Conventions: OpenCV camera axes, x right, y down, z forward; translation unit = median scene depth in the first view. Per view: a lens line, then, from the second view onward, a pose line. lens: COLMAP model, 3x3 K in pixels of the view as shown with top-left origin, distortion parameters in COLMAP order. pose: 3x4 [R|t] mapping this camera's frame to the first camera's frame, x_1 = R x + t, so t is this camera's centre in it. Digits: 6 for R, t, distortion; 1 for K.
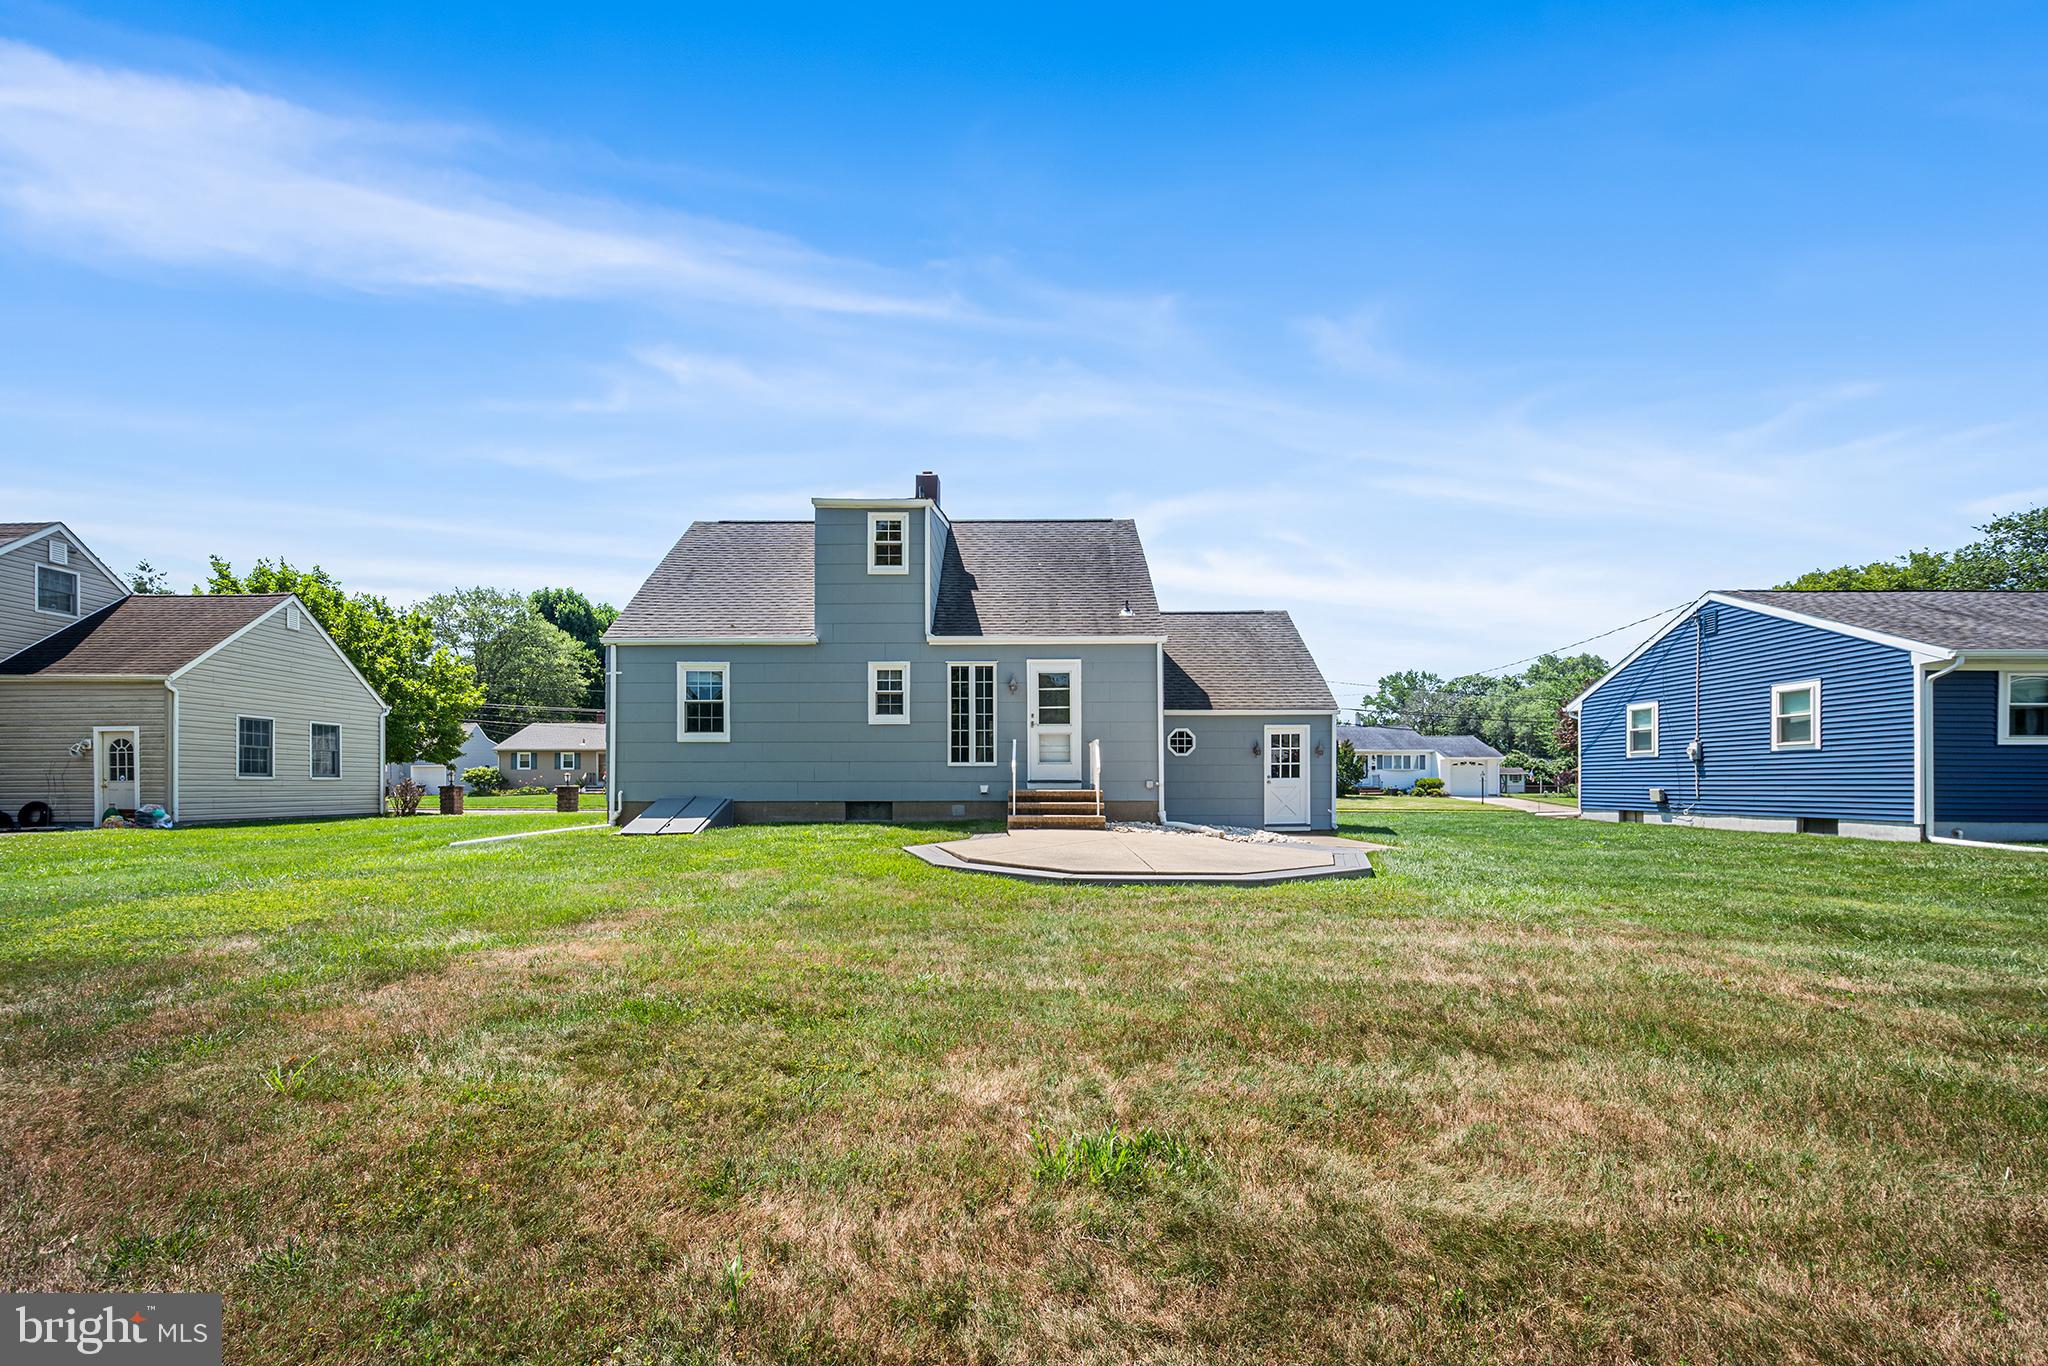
lens RADIAL K [[823.1, 0, 1022.8], [0, 823.1, 781.4], [0, 0, 1]] dist [-0.002285, -0.000344]
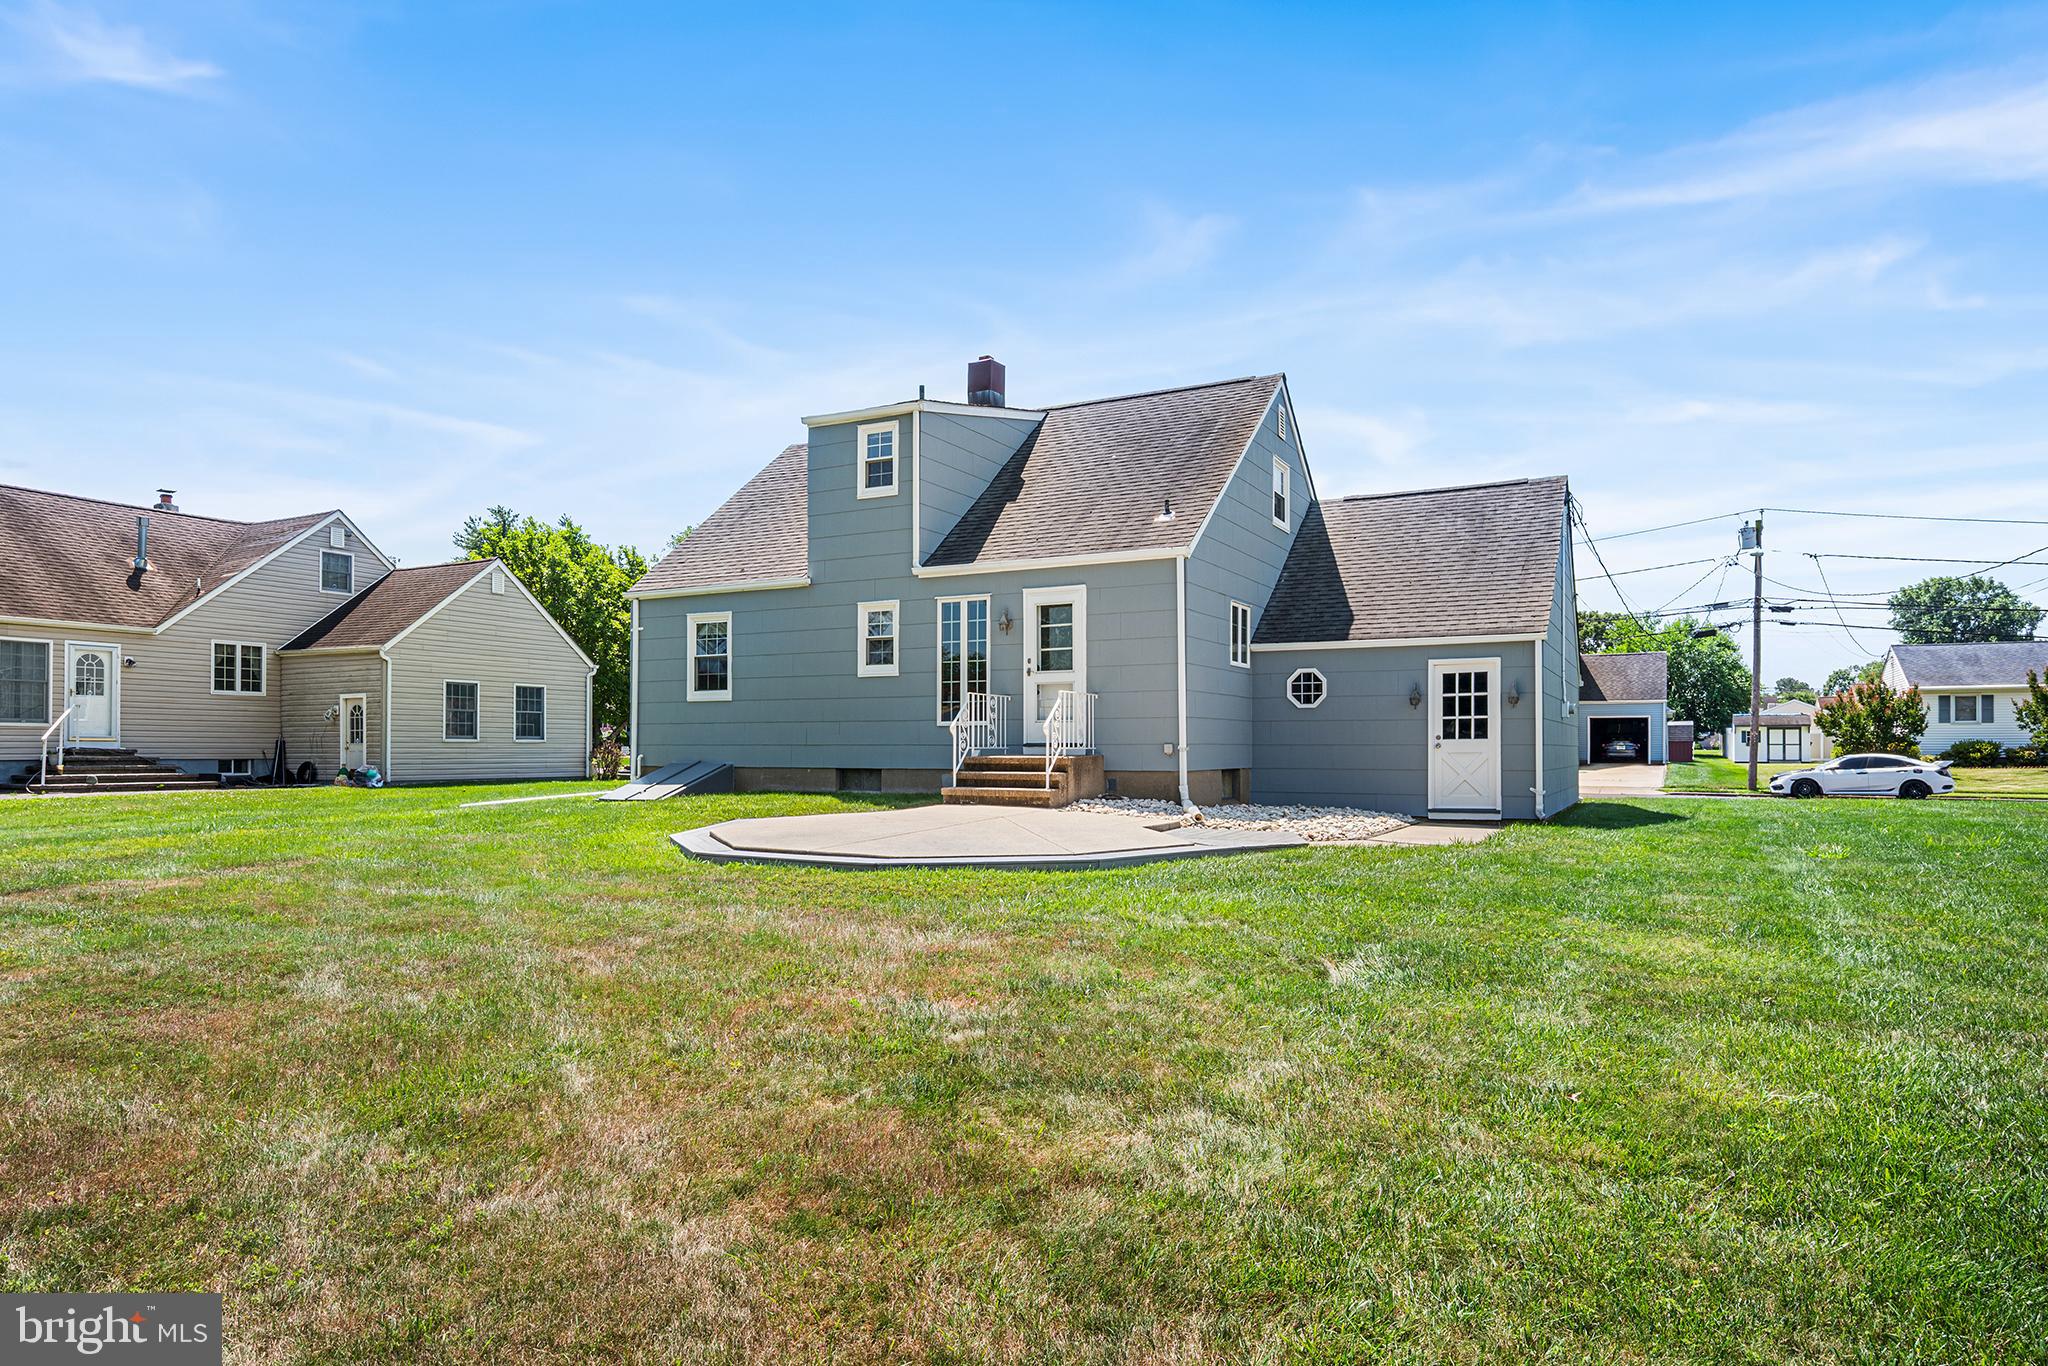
lens RADIAL K [[1185.7, 0, 1023.9], [0, 1185.7, 733.3], [0, 0, 1]] dist [0.001715, 0.000487]
pose [[0.889751, -0.003885, -0.456430, 0.512731], [0.000647, 0.999973, -0.007251, -0.002638], [0.456446, 0.006157, 0.889730, -0.003151]]
